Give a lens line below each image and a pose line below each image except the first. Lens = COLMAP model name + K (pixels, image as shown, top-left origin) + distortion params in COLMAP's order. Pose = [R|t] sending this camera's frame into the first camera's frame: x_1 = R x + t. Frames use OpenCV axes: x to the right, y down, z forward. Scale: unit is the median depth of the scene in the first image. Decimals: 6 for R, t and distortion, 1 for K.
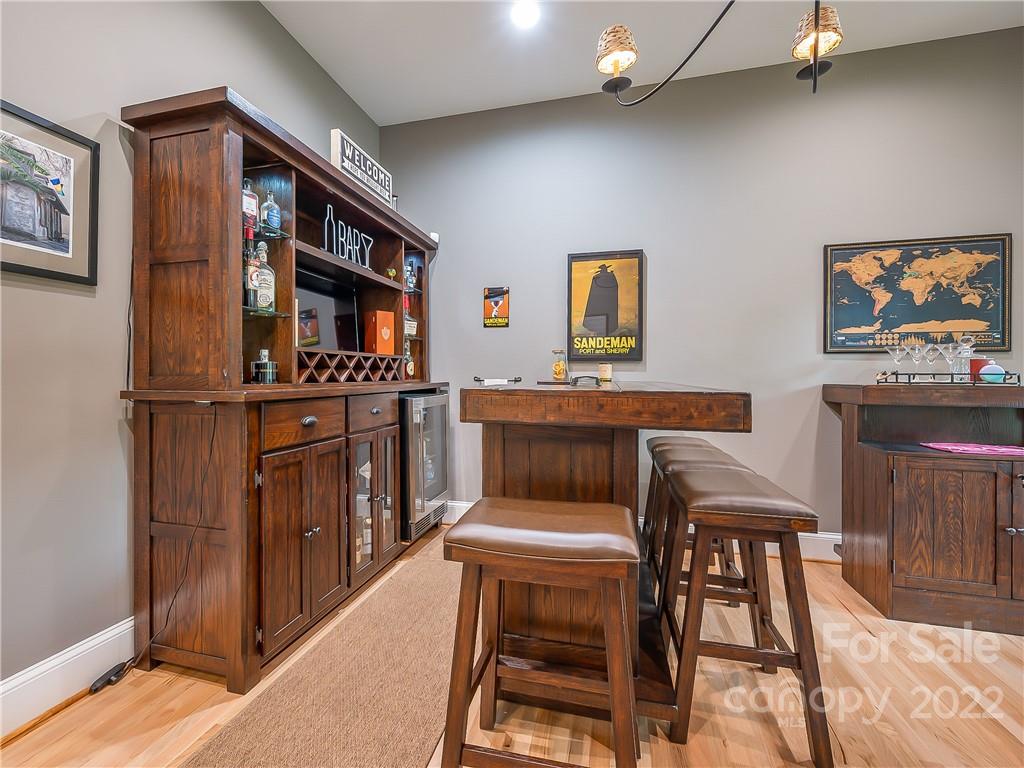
lens RADIAL K [[456.8, 0, 506.7], [0, 456.8, 376.9], [0, 0, 1]] dist [0.000449, 0.000306]
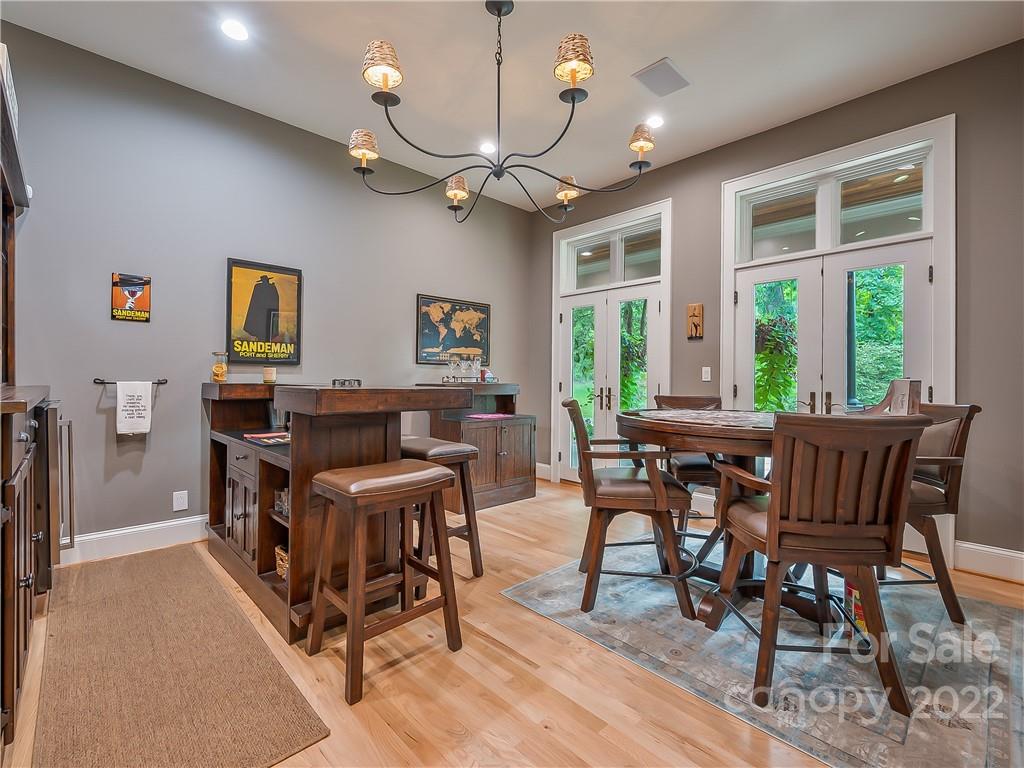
lens RADIAL K [[456.8, 0, 510.3], [0, 456.8, 383.8], [0, 0, 1]] dist [0.000449, 0.000306]
pose [[0.518282, -0.009405, 0.855158, -0.468001], [-0.002970, 0.999914, 0.012797, -0.004638], [-0.855205, -0.009172, 0.518209, -0.071804]]
